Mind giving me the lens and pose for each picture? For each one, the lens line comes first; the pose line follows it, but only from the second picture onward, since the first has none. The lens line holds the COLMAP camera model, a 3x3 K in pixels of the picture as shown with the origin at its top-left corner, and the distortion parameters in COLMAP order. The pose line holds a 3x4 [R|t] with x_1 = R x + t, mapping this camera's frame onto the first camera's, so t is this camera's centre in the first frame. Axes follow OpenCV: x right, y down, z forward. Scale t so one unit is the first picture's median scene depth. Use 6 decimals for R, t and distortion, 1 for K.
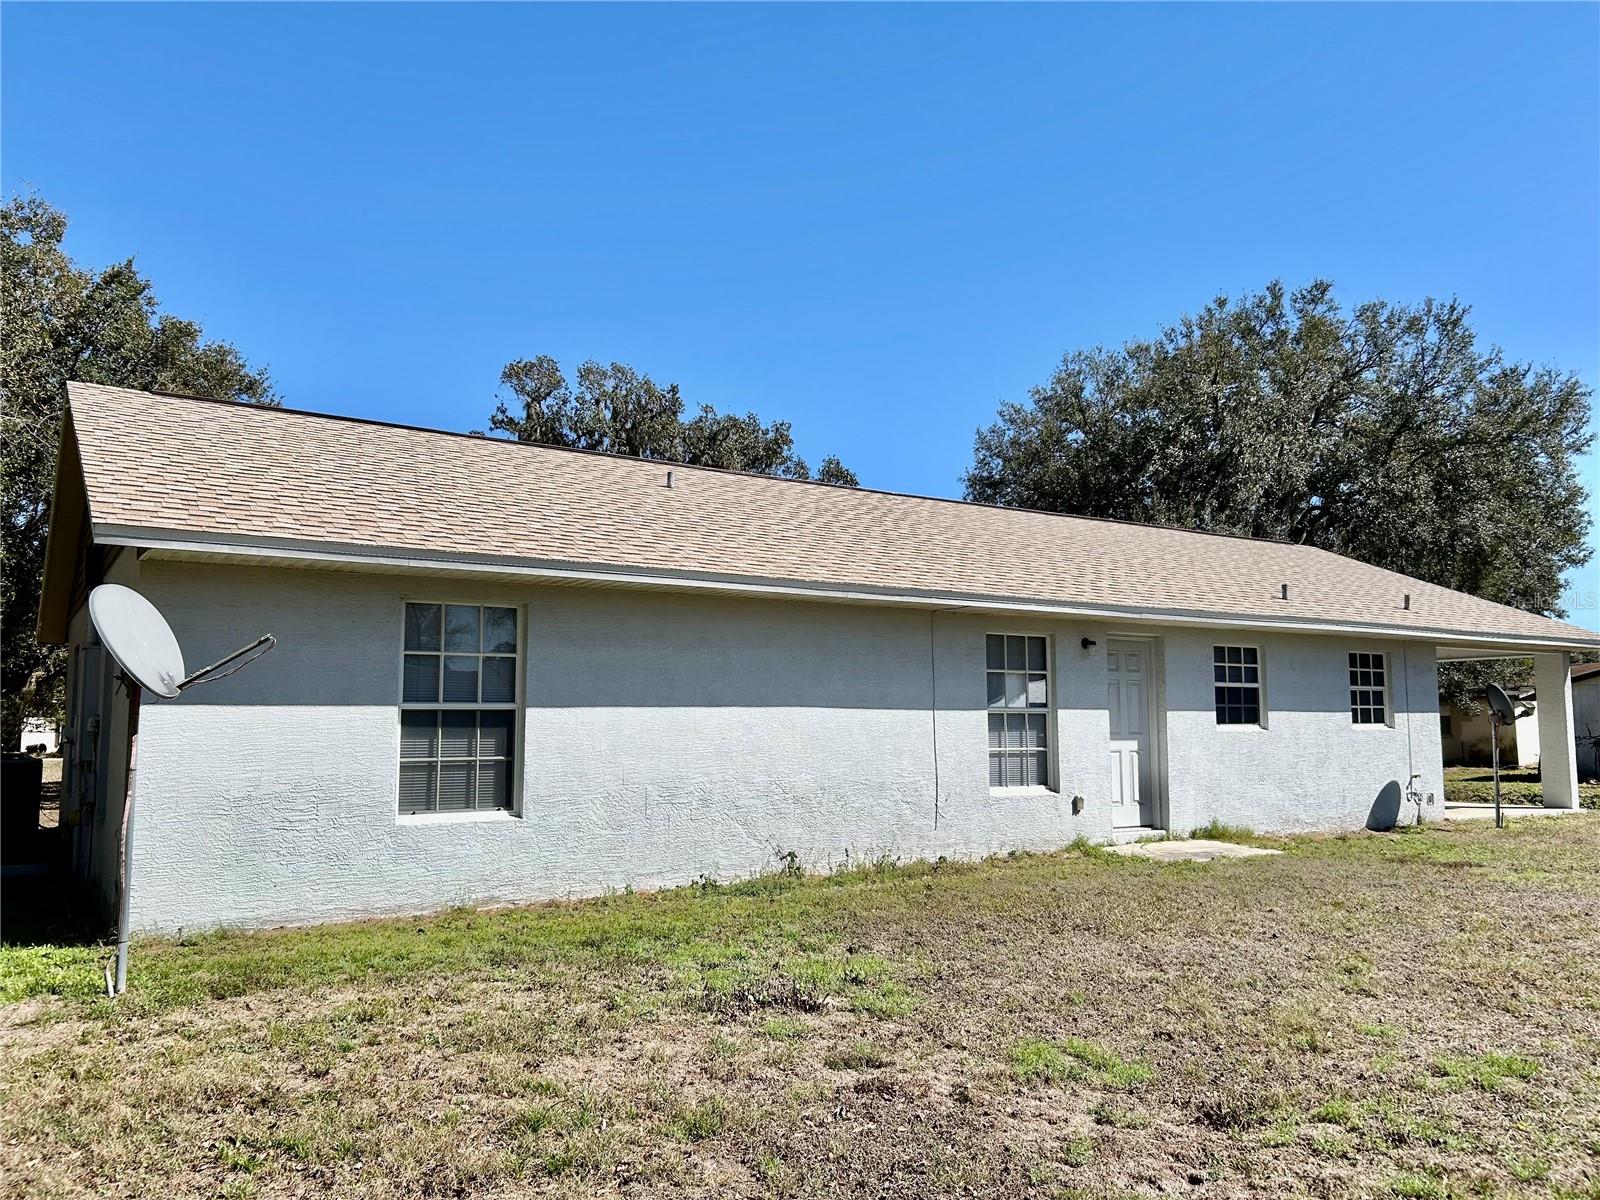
lens RADIAL K [[1204.7, 0, 798.0], [0, 1204.7, 606.6], [0, 0, 1]] dist [0.056881, -0.061476]
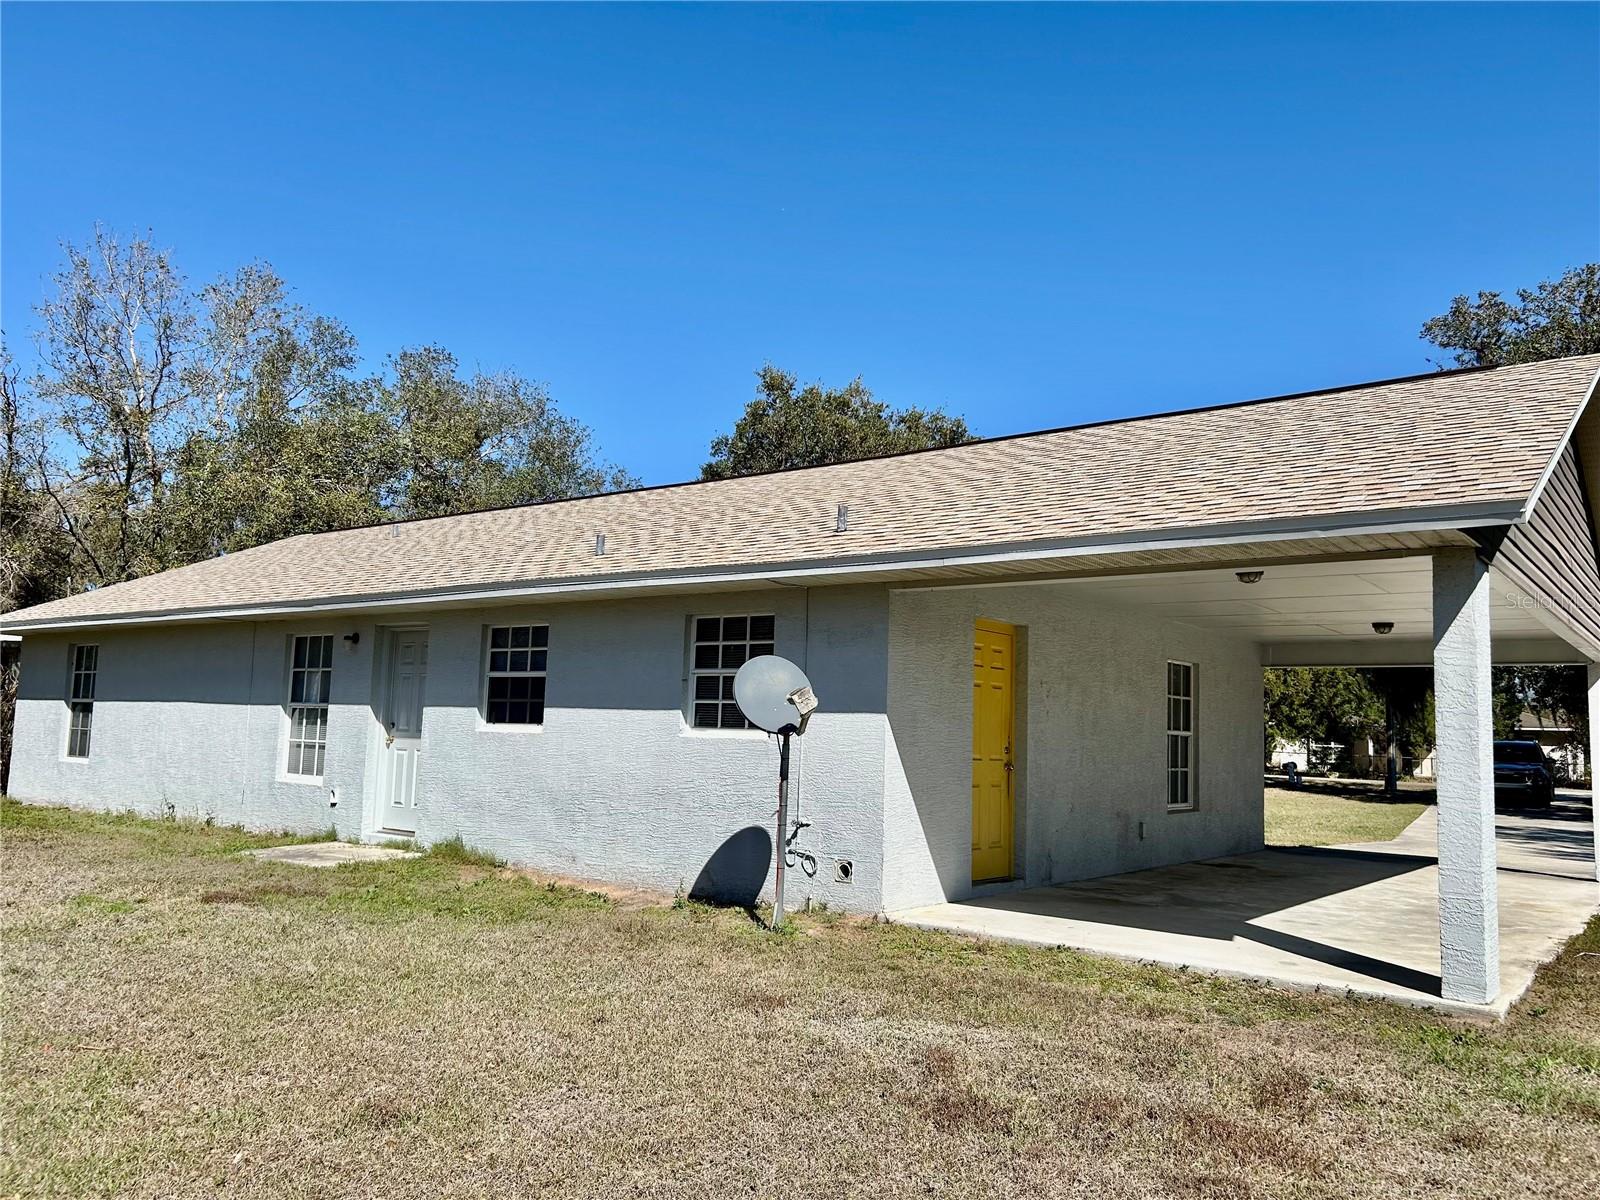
lens RADIAL K [[1204.7, 0, 795.5], [0, 1204.7, 604.6], [0, 0, 1]] dist [0.056881, -0.061476]
pose [[0.298292, -0.090907, -0.950136, 1.185620], [0.062654, 0.995172, -0.075546, 0.090999], [0.952416, -0.036995, 0.302547, 0.942395]]
